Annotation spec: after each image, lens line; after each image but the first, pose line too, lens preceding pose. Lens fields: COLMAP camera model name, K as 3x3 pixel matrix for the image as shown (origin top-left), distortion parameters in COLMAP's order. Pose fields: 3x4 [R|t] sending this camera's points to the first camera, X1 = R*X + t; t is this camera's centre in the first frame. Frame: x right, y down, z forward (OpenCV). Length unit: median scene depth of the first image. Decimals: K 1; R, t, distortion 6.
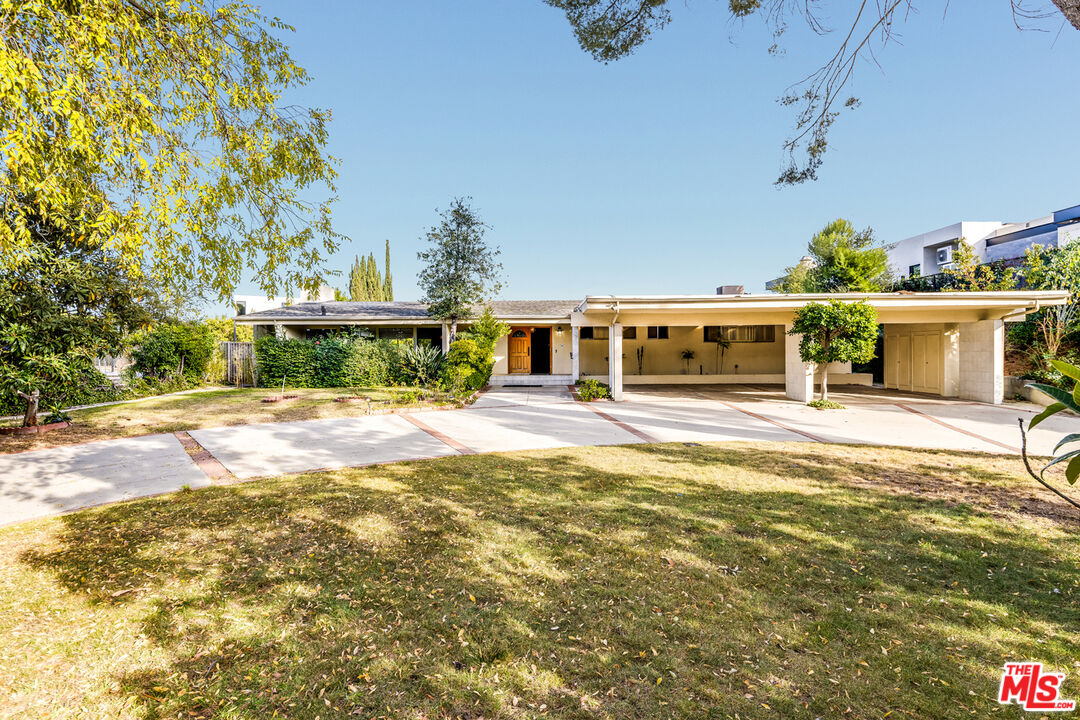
lens RADIAL K [[512.2, 0, 545.3], [0, 512.2, 359.5], [0, 0, 1]] dist [0.039663, 0.000312]
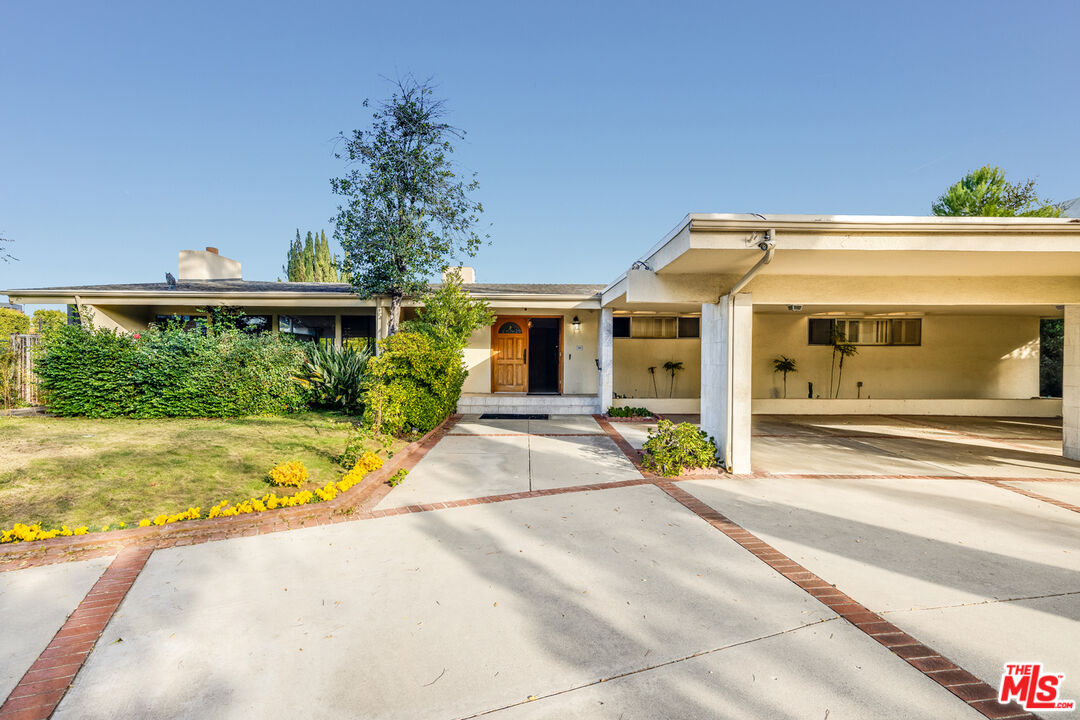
lens RADIAL K [[512.2, 0, 543.2], [0, 512.2, 364.1], [0, 0, 1]] dist [0.039663, 0.000312]
pose [[0.999743, 0.010628, 0.020026, -0.024656], [-0.010615, 0.999943, -0.000725, -0.007044], [-0.020033, 0.000512, 0.999799, 0.418190]]
